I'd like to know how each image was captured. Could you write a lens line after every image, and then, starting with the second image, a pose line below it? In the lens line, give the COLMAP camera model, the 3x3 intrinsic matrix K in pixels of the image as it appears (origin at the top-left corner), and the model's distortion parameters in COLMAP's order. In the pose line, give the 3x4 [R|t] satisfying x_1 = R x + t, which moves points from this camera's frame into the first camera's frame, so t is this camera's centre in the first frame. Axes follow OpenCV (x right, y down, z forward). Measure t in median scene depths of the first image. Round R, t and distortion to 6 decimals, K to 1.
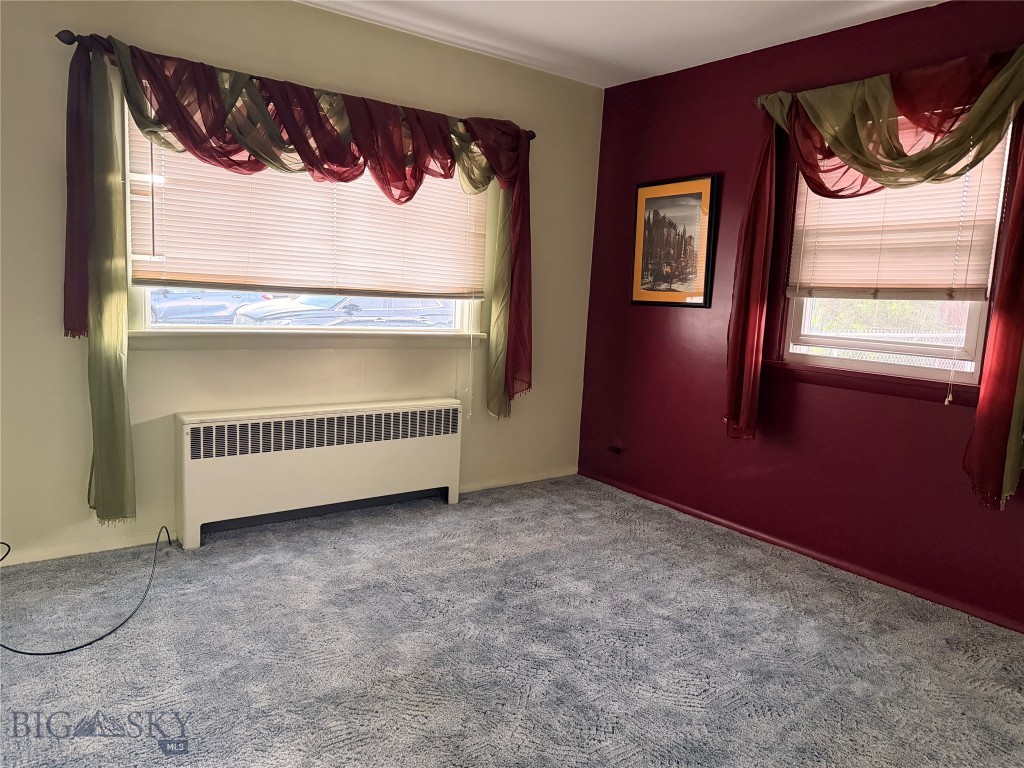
lens RADIAL K [[728.1, 0, 510.2], [0, 728.1, 383.9], [0, 0, 1]] dist [-0.021113, -0.020432]
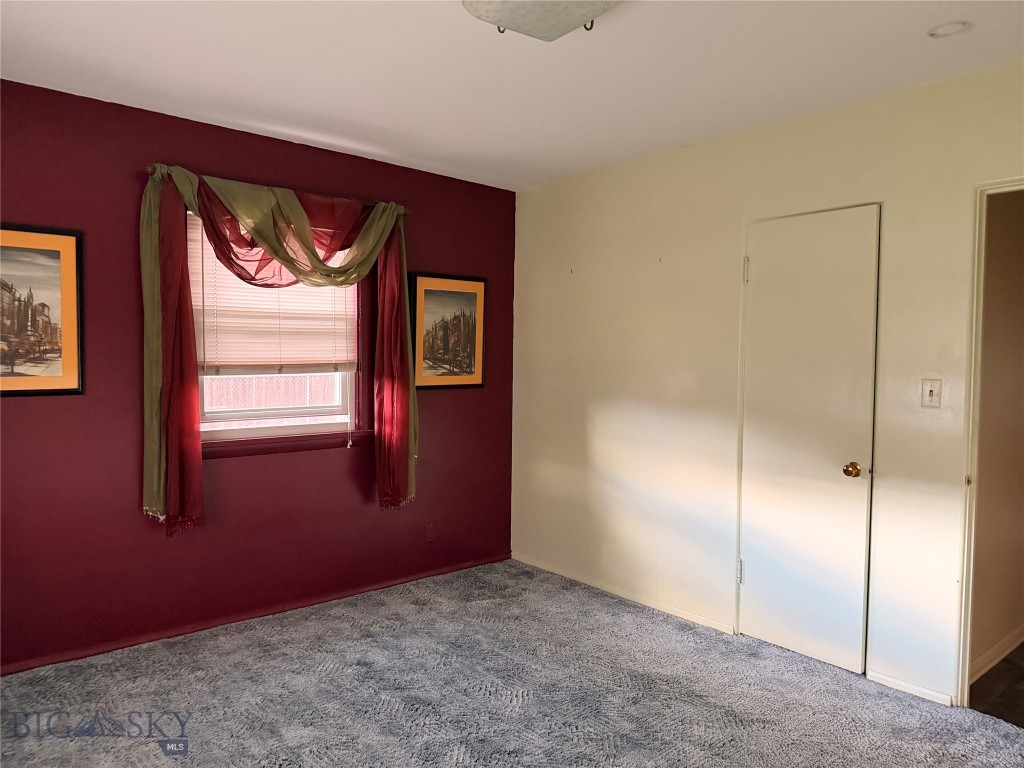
lens RADIAL K [[640.6, 0, 511.0], [0, 640.6, 385.8], [0, 0, 1]] dist [-0.007791, -0.000006]
pose [[-0.057424, -0.062031, 0.996421, -0.544774], [0.135023, 0.988415, 0.069314, -0.115917], [-0.989177, 0.138520, -0.048384, 0.659642]]
